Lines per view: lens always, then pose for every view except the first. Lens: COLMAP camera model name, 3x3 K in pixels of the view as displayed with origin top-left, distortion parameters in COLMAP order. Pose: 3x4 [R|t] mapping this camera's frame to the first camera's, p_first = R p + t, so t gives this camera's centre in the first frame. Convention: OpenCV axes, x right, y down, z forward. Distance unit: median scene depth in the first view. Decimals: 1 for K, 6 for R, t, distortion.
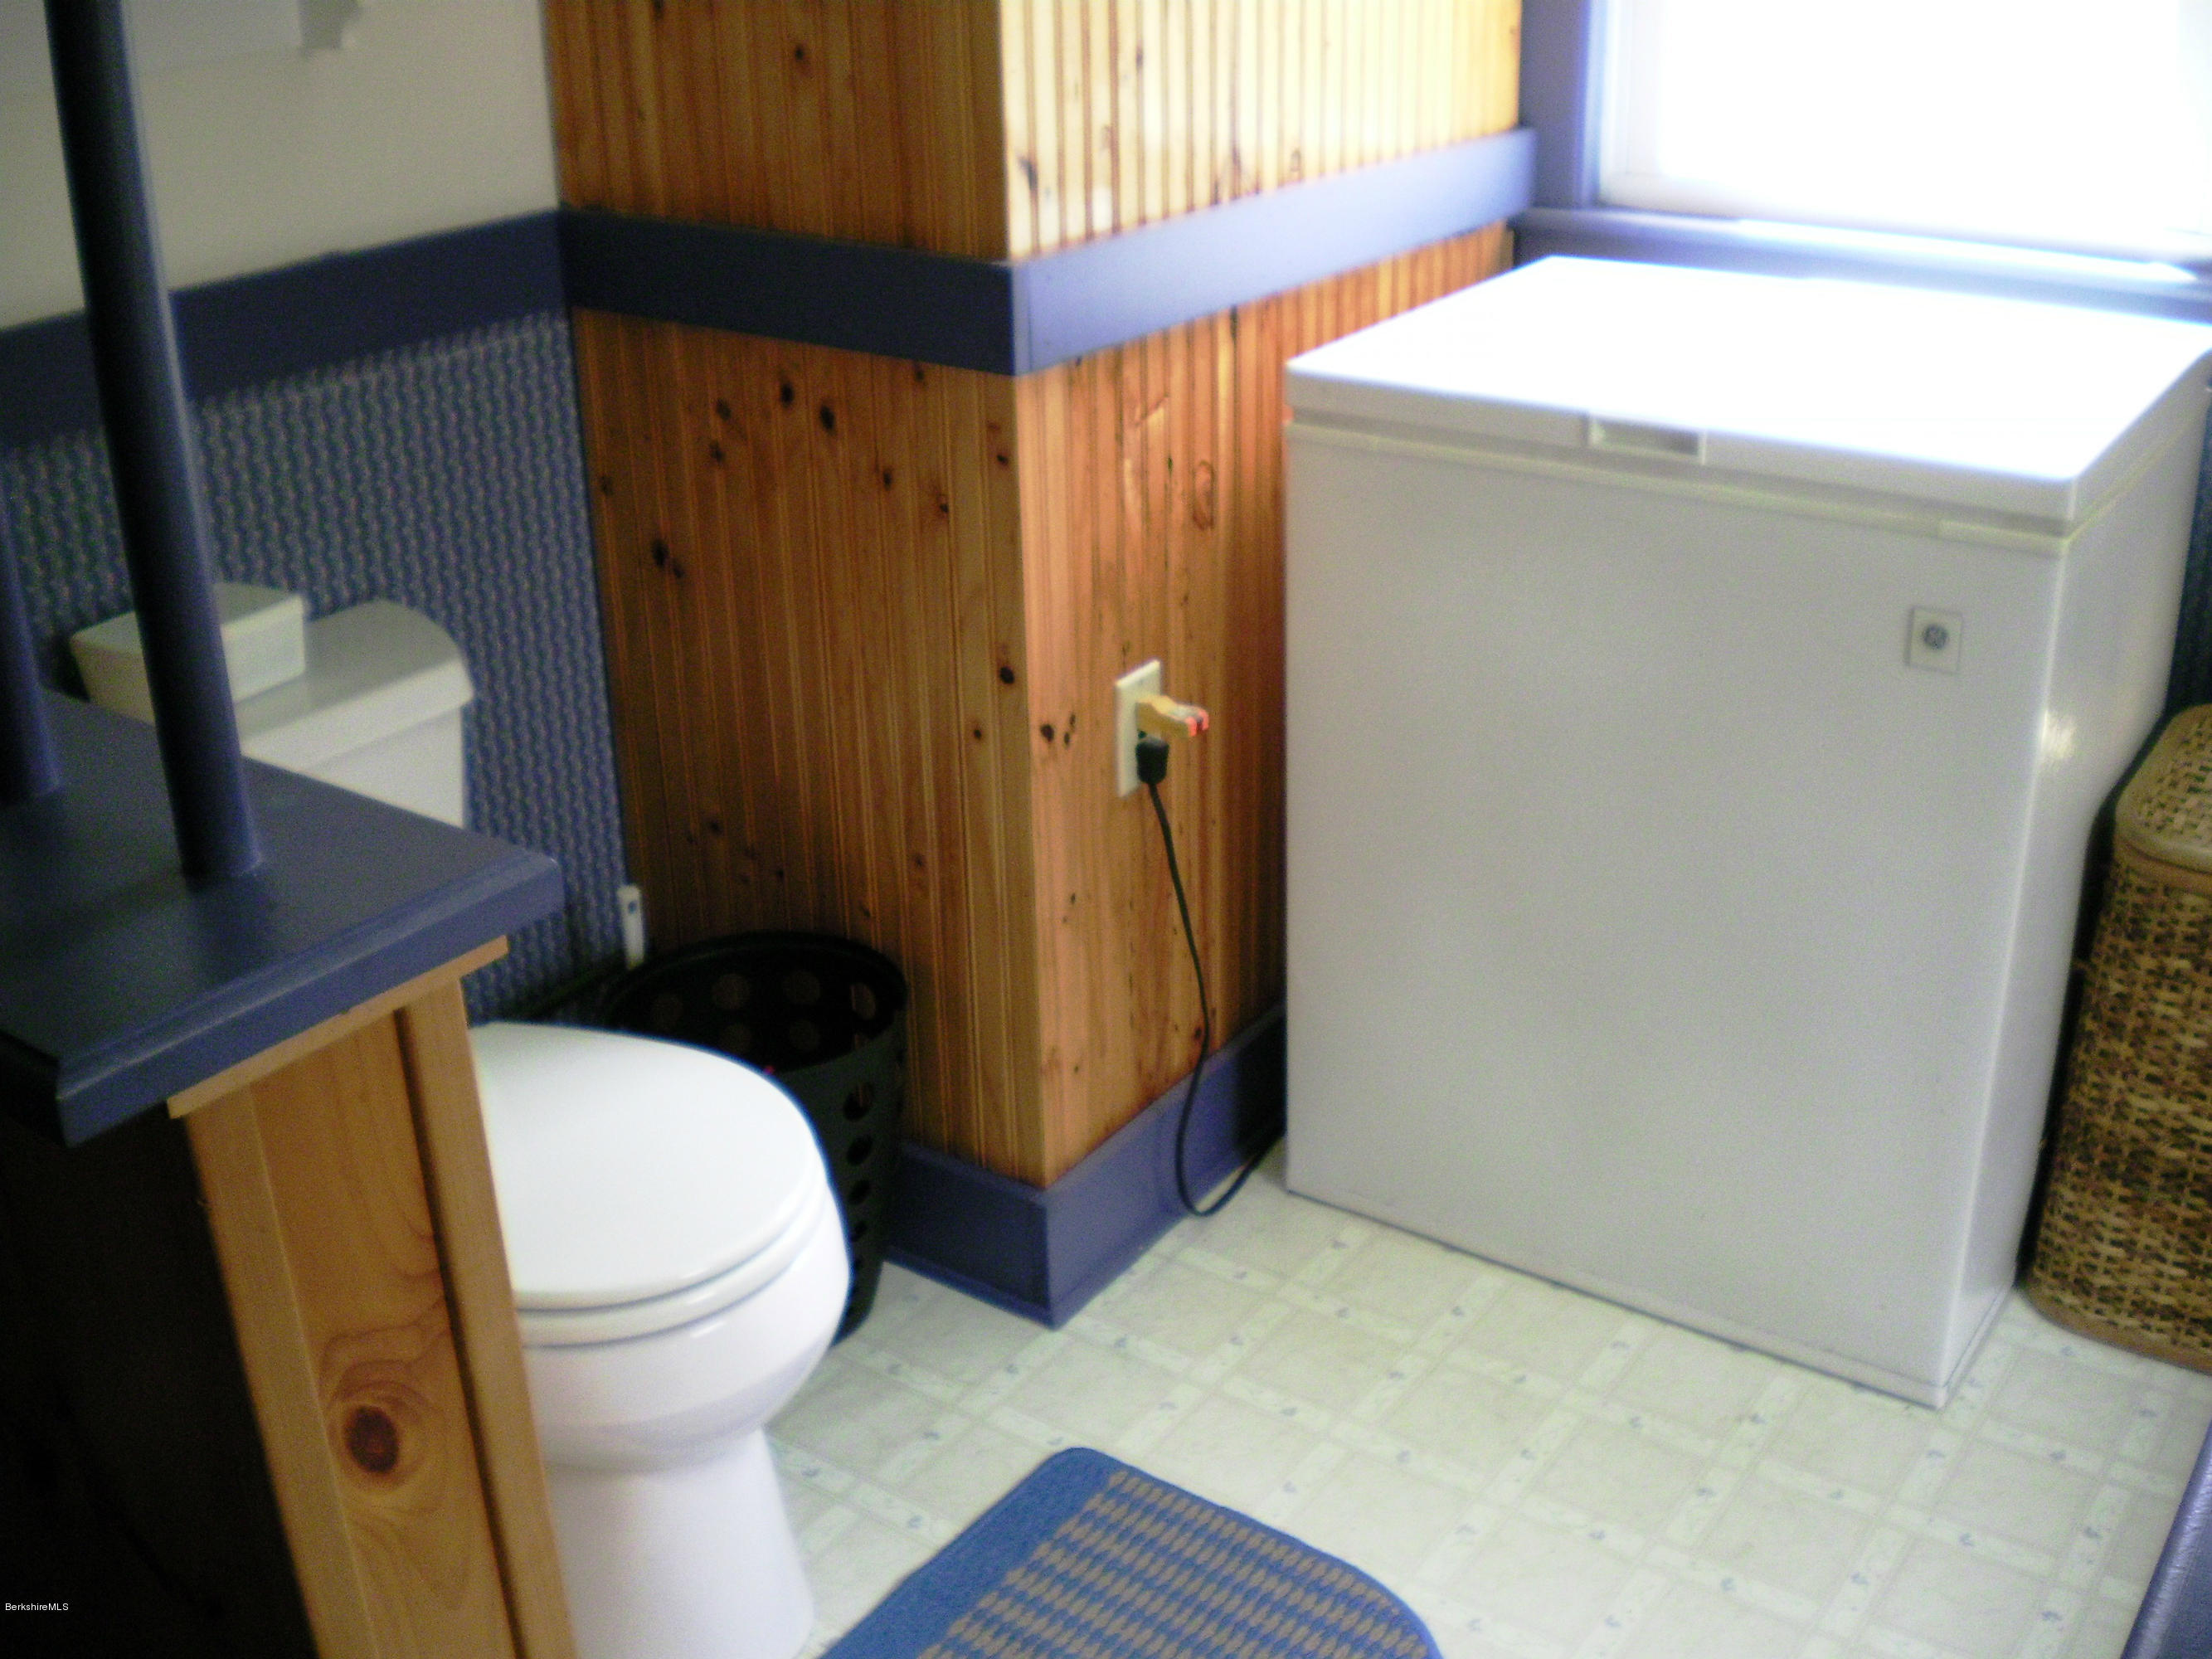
lens RADIAL K [[2348.2, 0, 1106.0], [0, 2348.2, 829.5], [0, 0, 1]] dist [-0.023475, -0.277869]
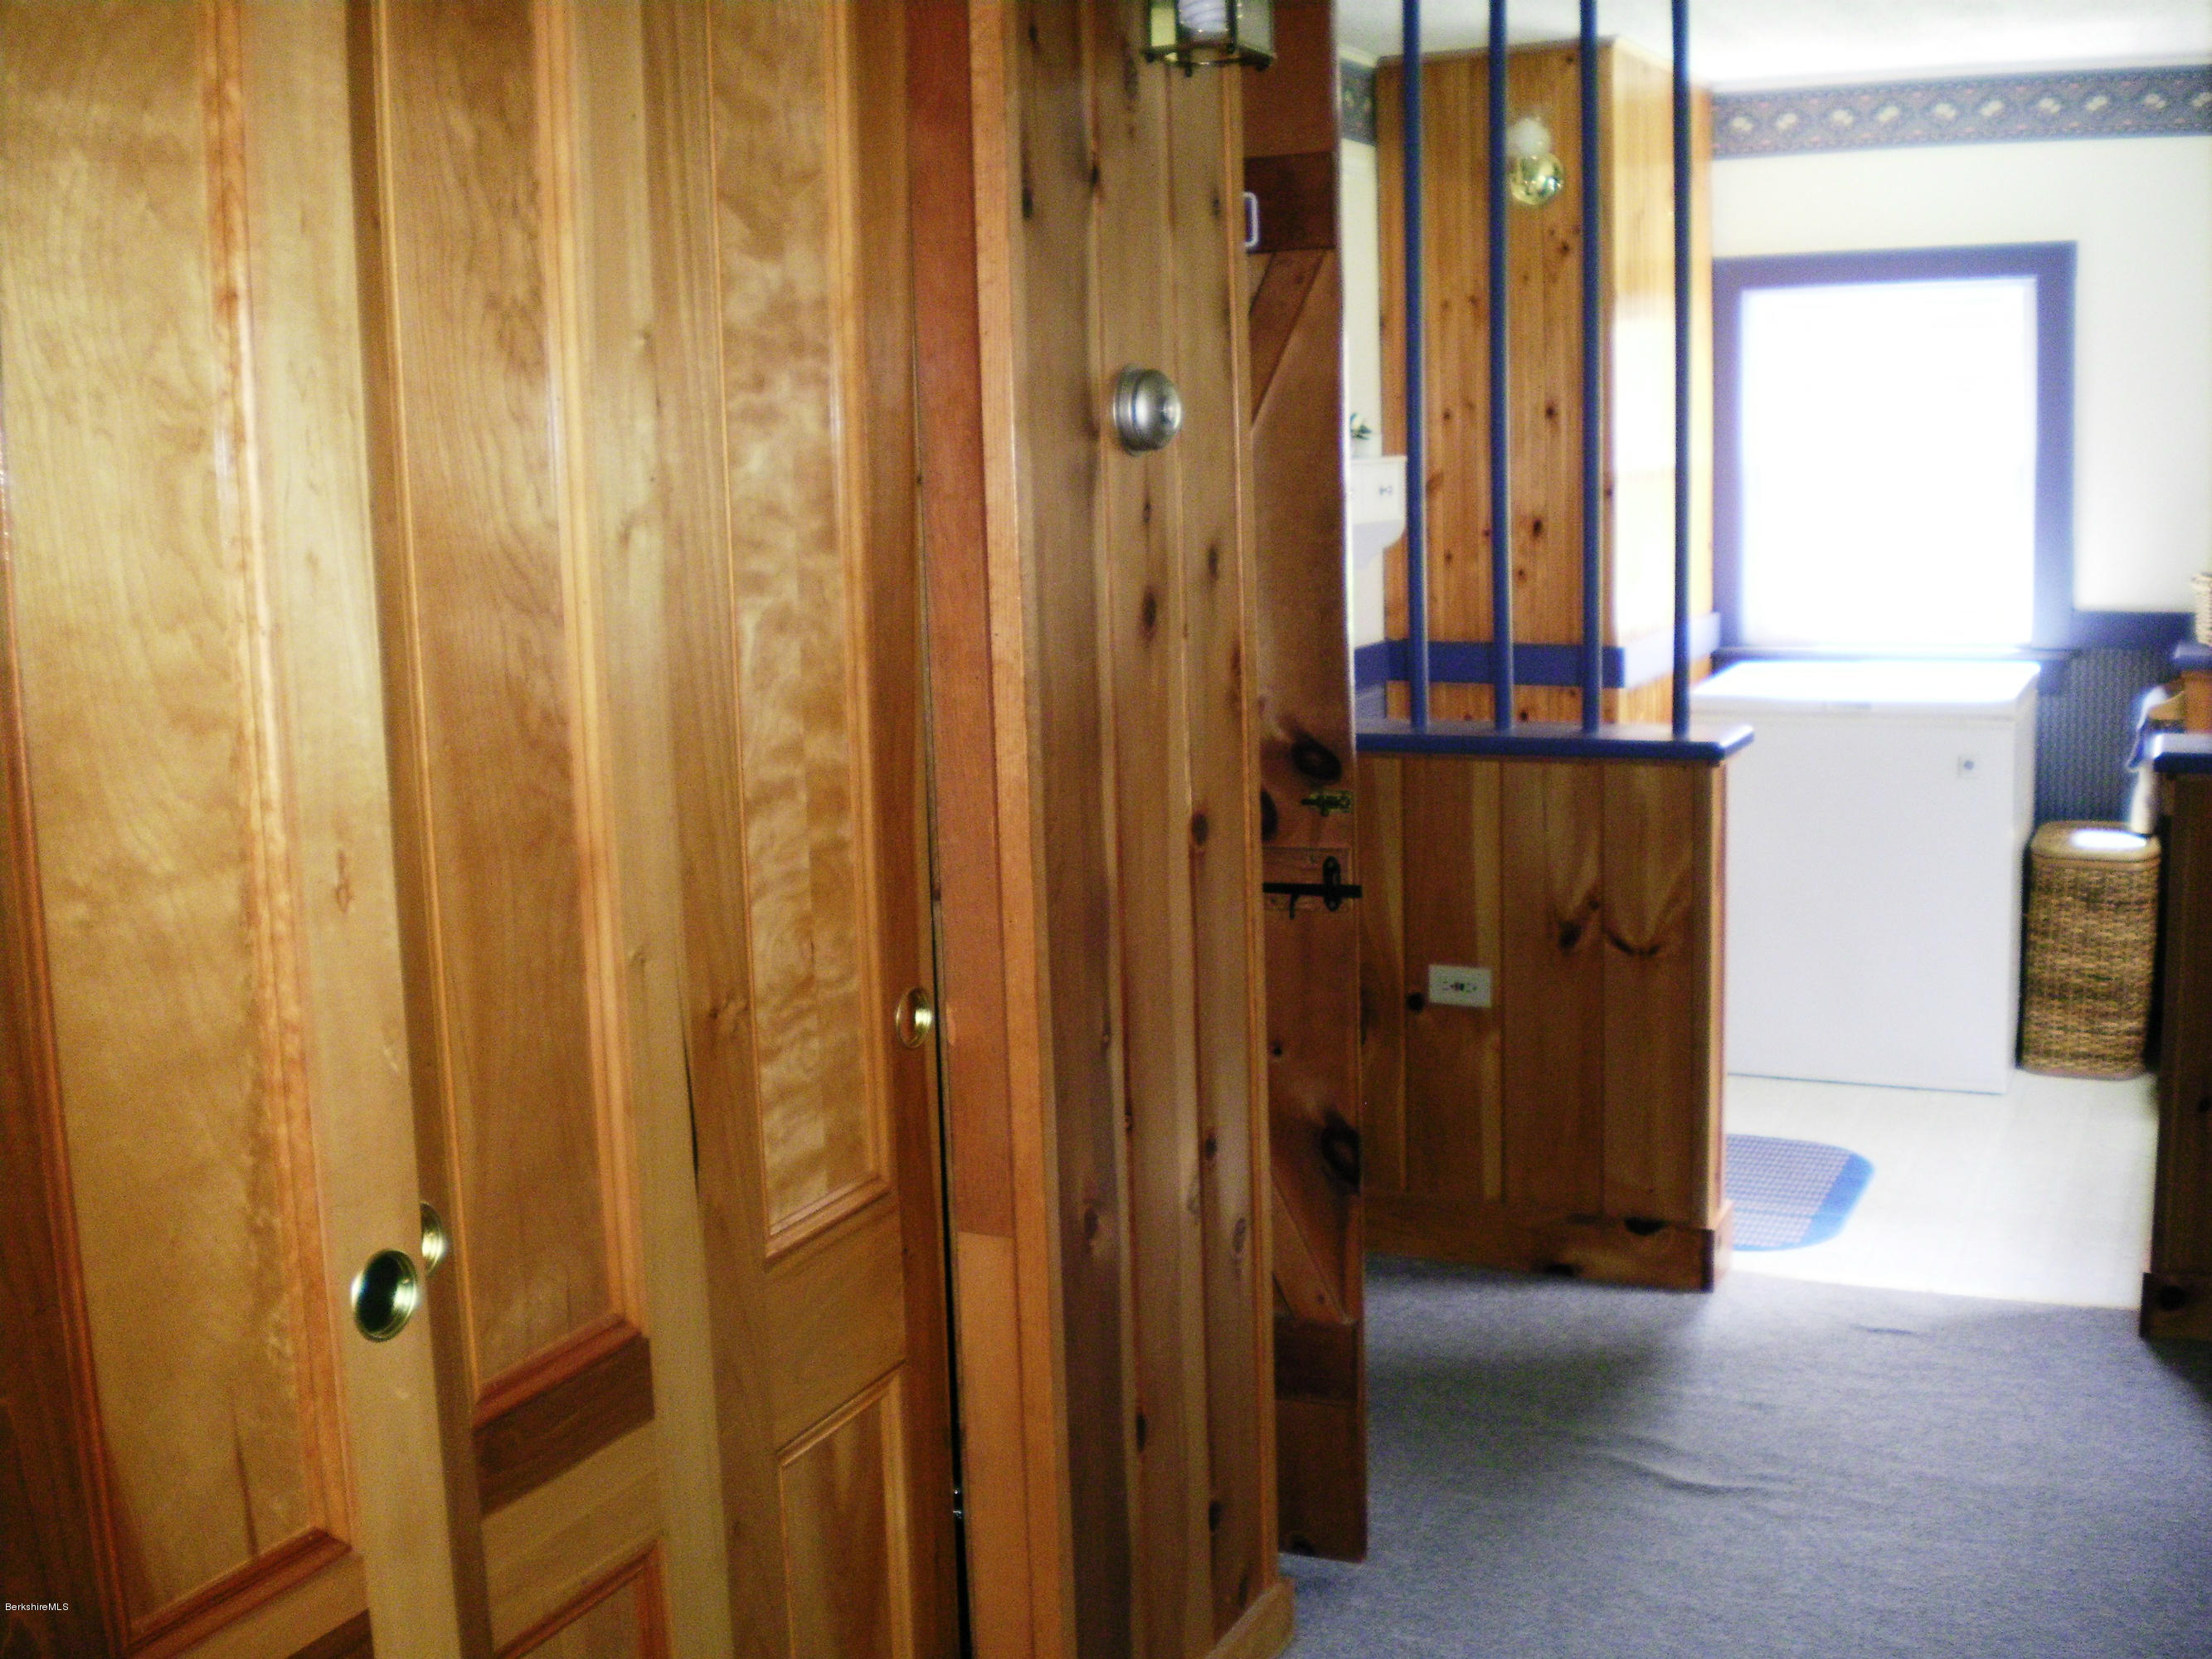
lens RADIAL K [[2348.2, 0, 1106.0], [0, 2348.2, 829.5], [0, 0, 1]] dist [-0.023475, -0.277869]
pose [[0.987910, -0.037374, 0.150459, -0.920527], [0.075053, 0.964495, -0.253214, 0.528541], [-0.135653, 0.261445, 0.955638, -1.259592]]
